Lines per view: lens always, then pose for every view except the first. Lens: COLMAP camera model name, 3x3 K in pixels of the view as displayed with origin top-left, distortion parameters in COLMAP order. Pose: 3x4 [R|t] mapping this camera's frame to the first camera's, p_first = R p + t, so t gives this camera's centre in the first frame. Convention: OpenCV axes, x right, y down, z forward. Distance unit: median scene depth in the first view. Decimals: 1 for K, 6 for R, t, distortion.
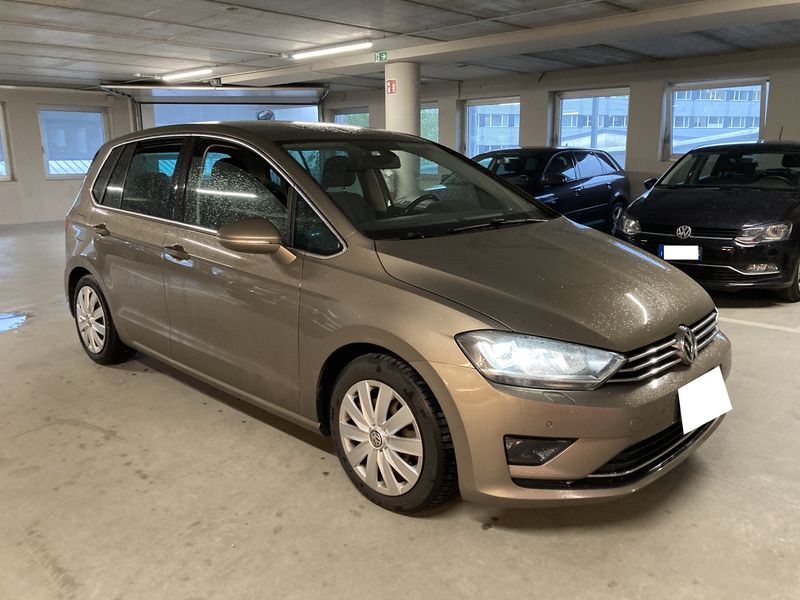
lens RADIAL K [[645.7, 0, 403.6], [0, 645.7, 300.8], [0, 0, 1]] dist [0.012778, -0.002508]
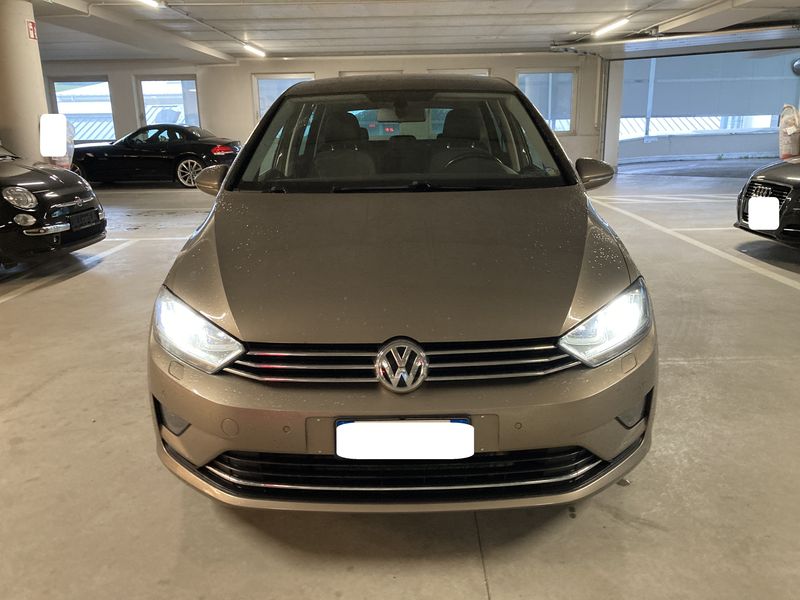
lens RADIAL K [[645.7, 0, 403.6], [0, 645.7, 300.8], [0, 0, 1]] dist [0.012778, -0.002508]
pose [[0.686530, 0.190939, -0.701583, 0.604532], [-0.149157, 0.981367, 0.121127, -0.058965], [0.711638, 0.021489, 0.702217, 0.323414]]
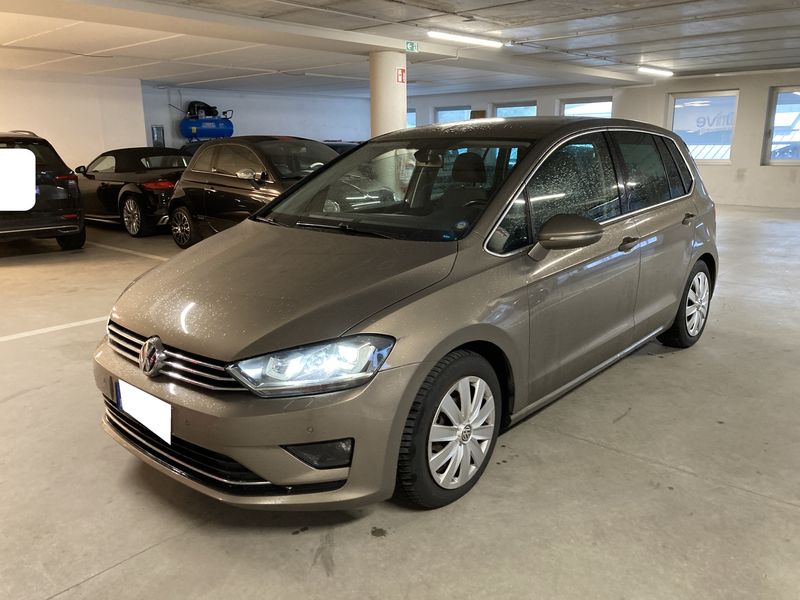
lens RADIAL K [[645.7, 0, 403.6], [0, 645.7, 300.8], [0, 0, 1]] dist [0.012778, -0.002508]
pose [[0.034707, 0.246724, -0.968464, 0.881969], [-0.212998, 0.948610, 0.234033, -0.201475], [0.976436, 0.198158, 0.085475, 0.794682]]
